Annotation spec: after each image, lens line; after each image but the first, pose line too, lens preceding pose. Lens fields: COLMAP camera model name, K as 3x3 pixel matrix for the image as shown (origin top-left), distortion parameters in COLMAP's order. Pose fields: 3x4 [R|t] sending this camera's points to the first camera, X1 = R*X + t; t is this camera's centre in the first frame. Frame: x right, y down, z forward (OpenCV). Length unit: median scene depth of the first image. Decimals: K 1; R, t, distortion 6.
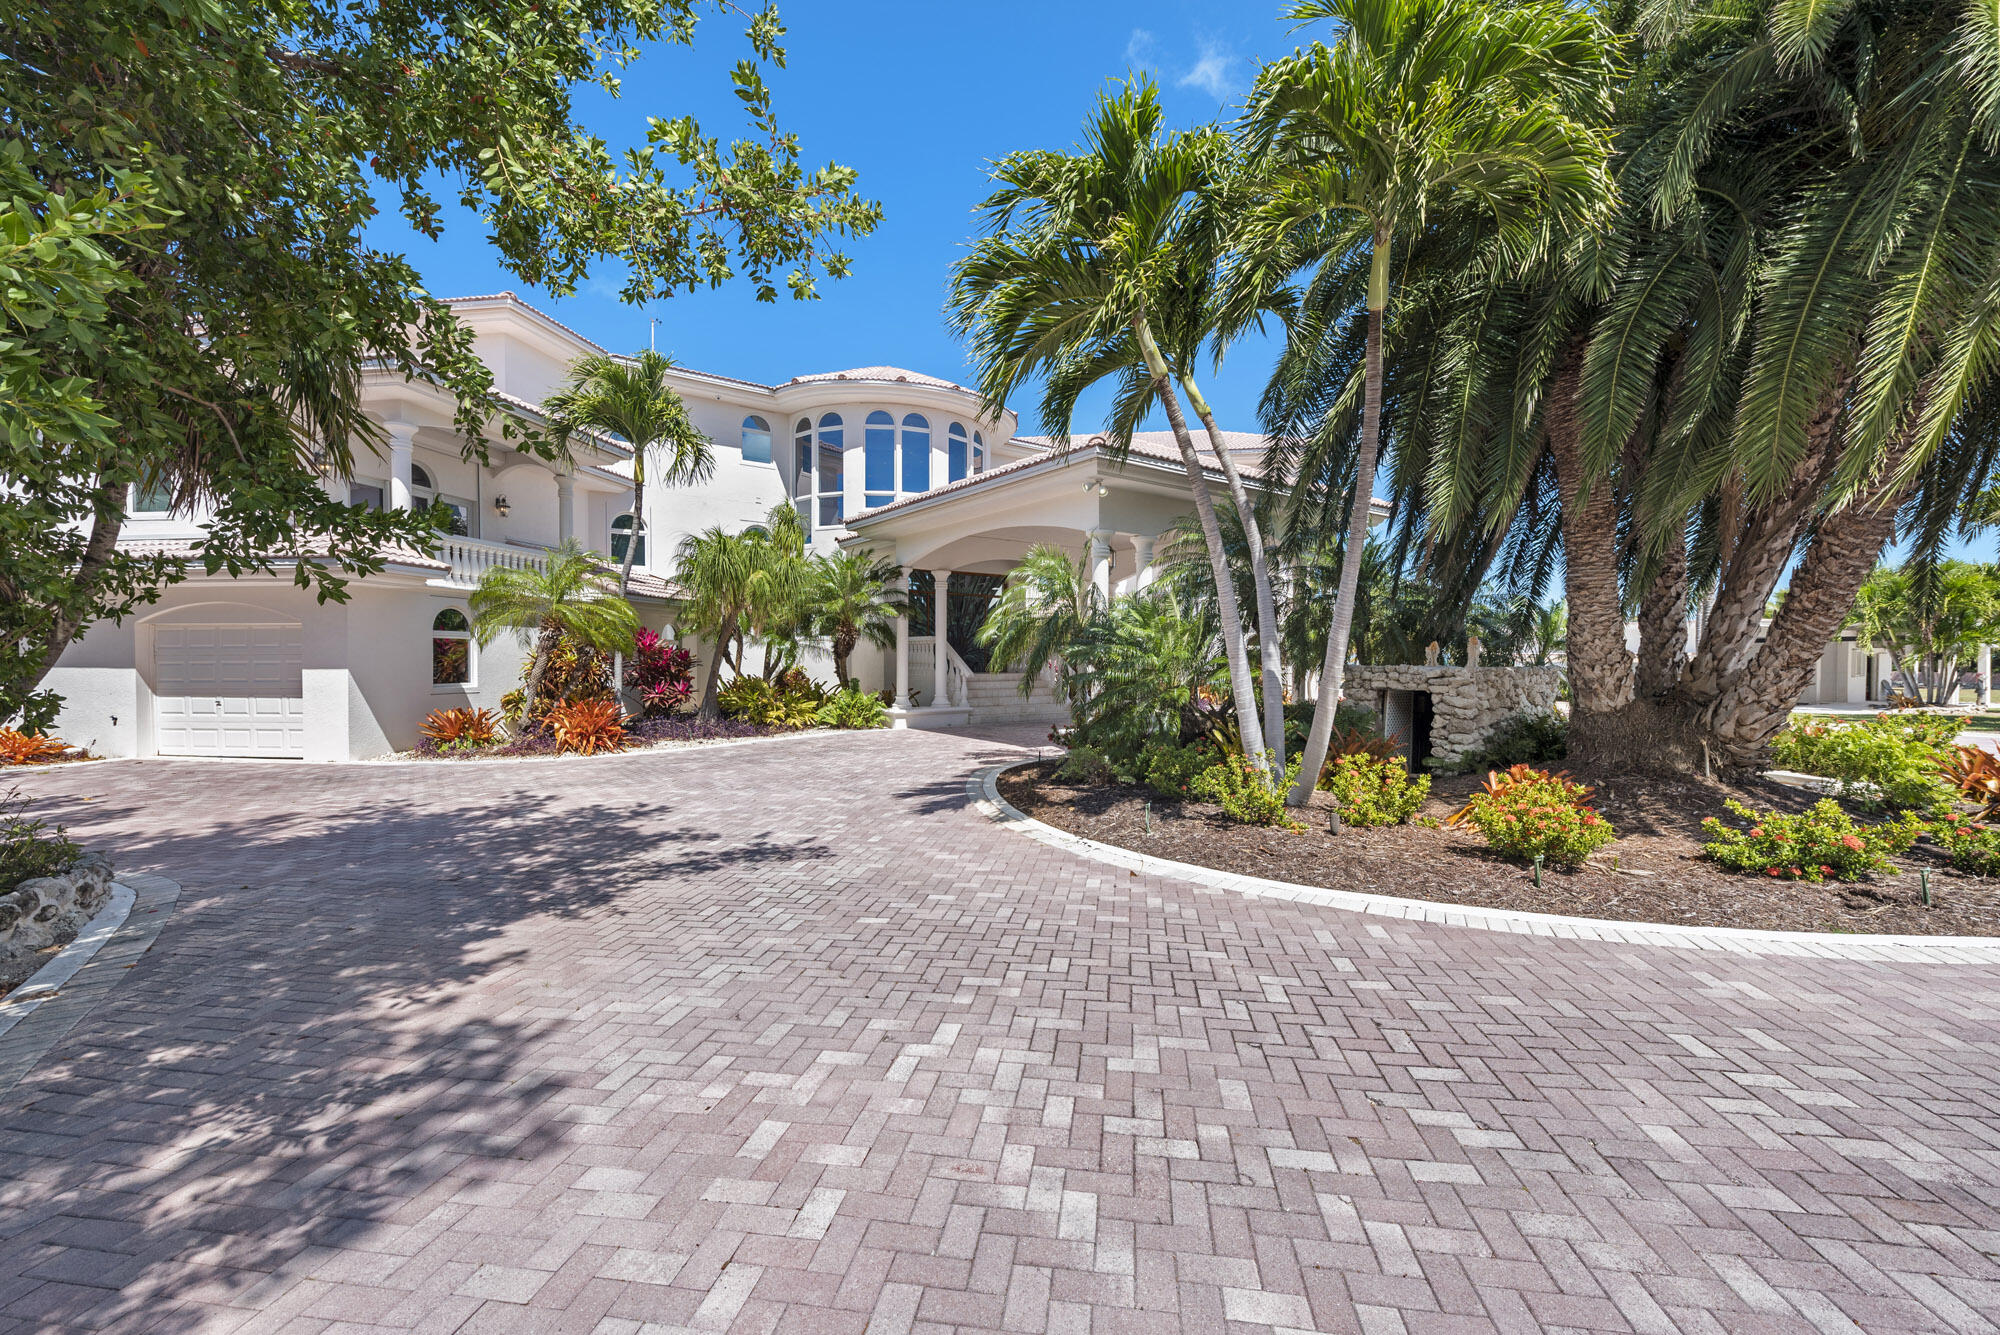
lens RADIAL K [[804.9, 0, 1014.7], [0, 804.9, 682.6], [0, 0, 1]] dist [-0.001811, -0.001307]
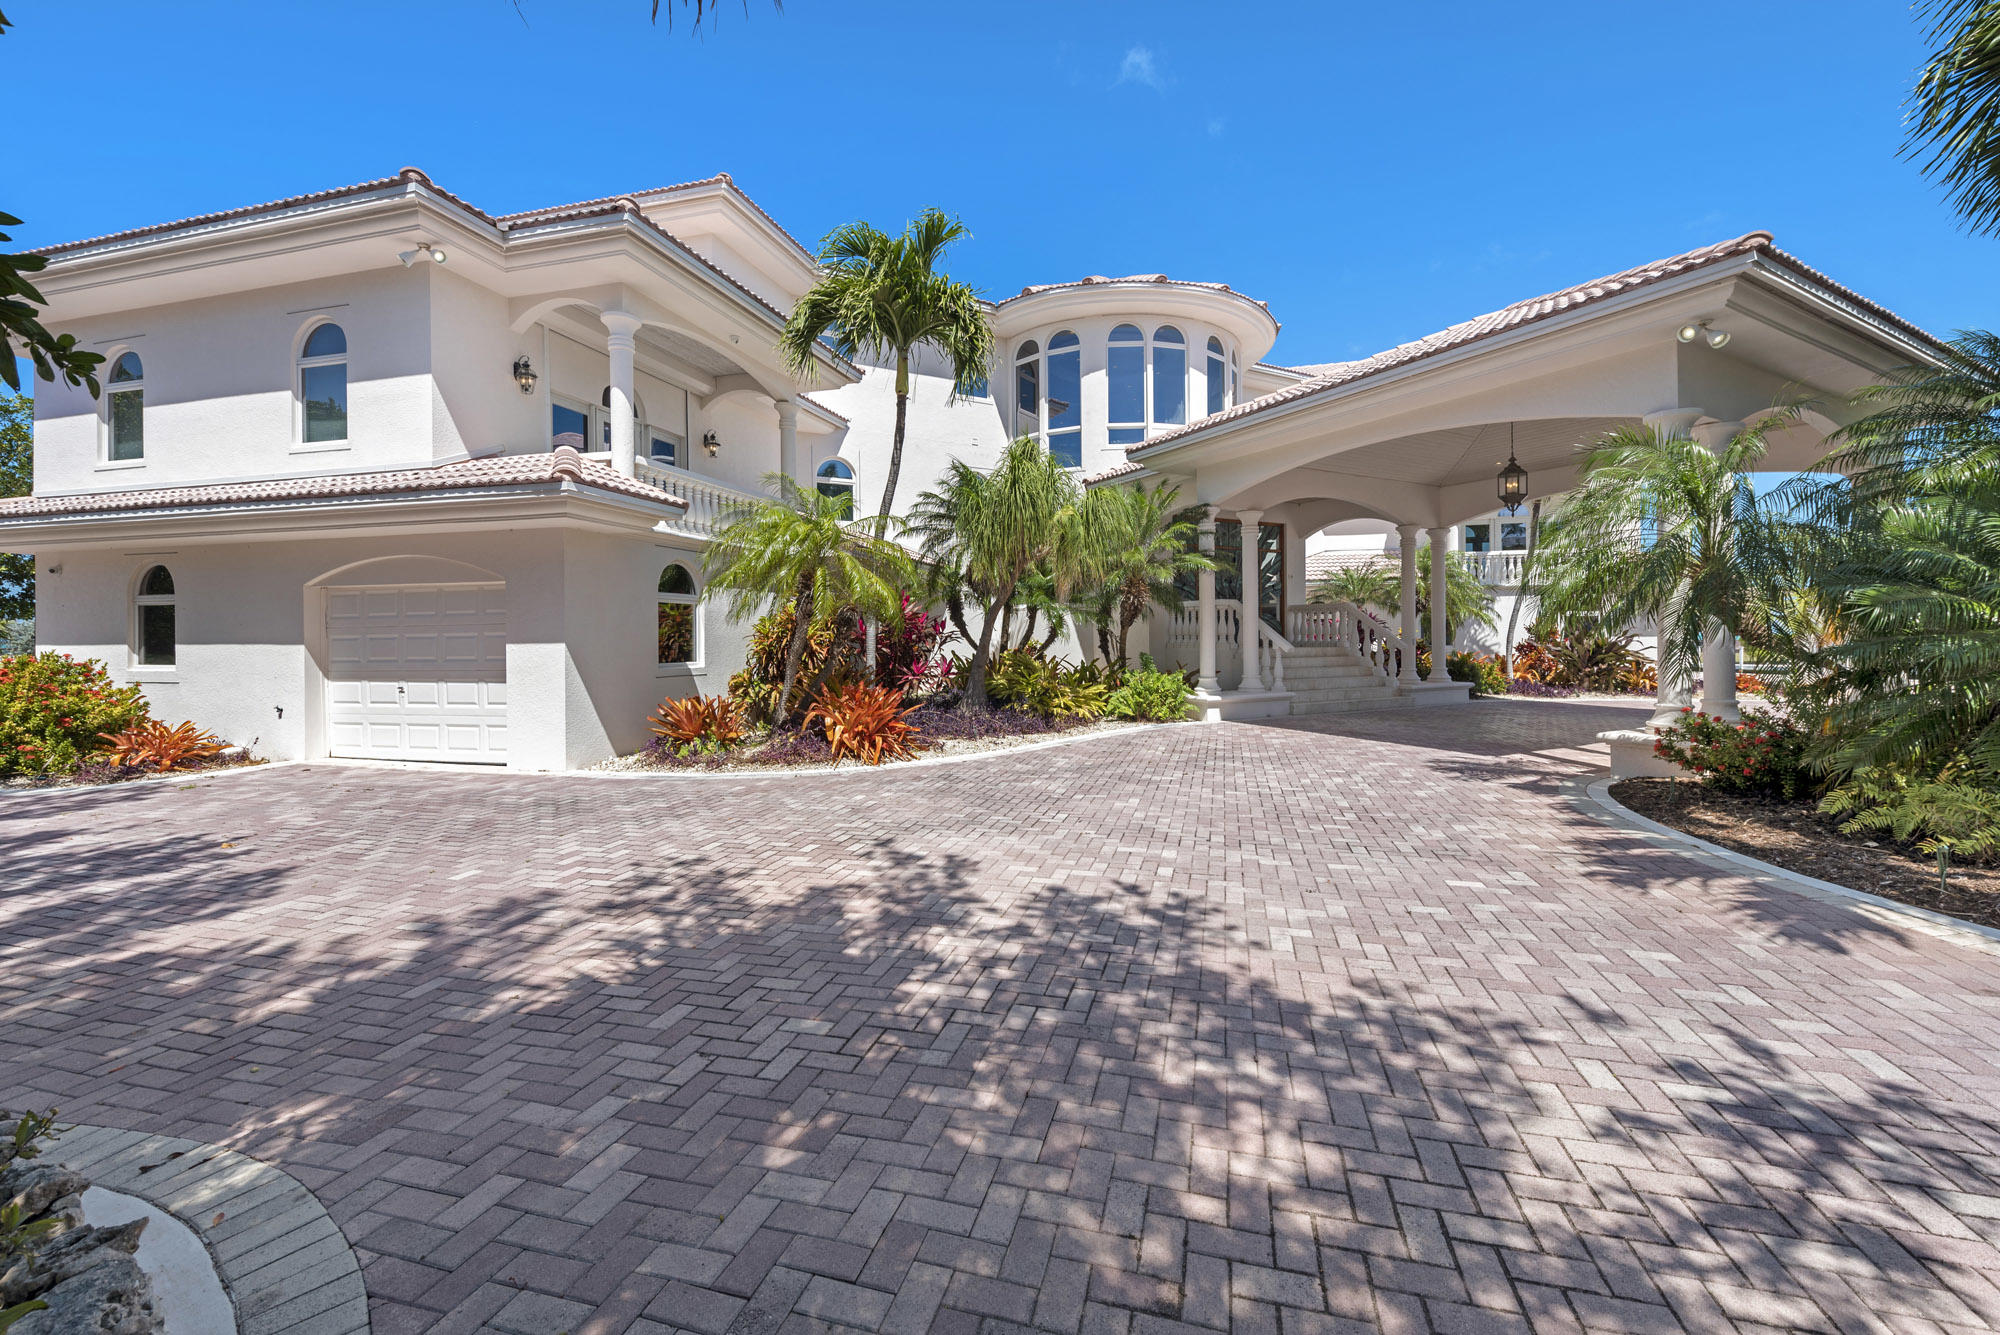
lens RADIAL K [[804.9, 0, 997.4], [0, 804.9, 650.6], [0, 0, 1]] dist [-0.001811, -0.001307]
pose [[0.991575, -0.006030, -0.129396, -0.284499], [0.004335, 0.999901, -0.013376, 0.001128], [0.129464, 0.012702, 0.991503, 0.271169]]
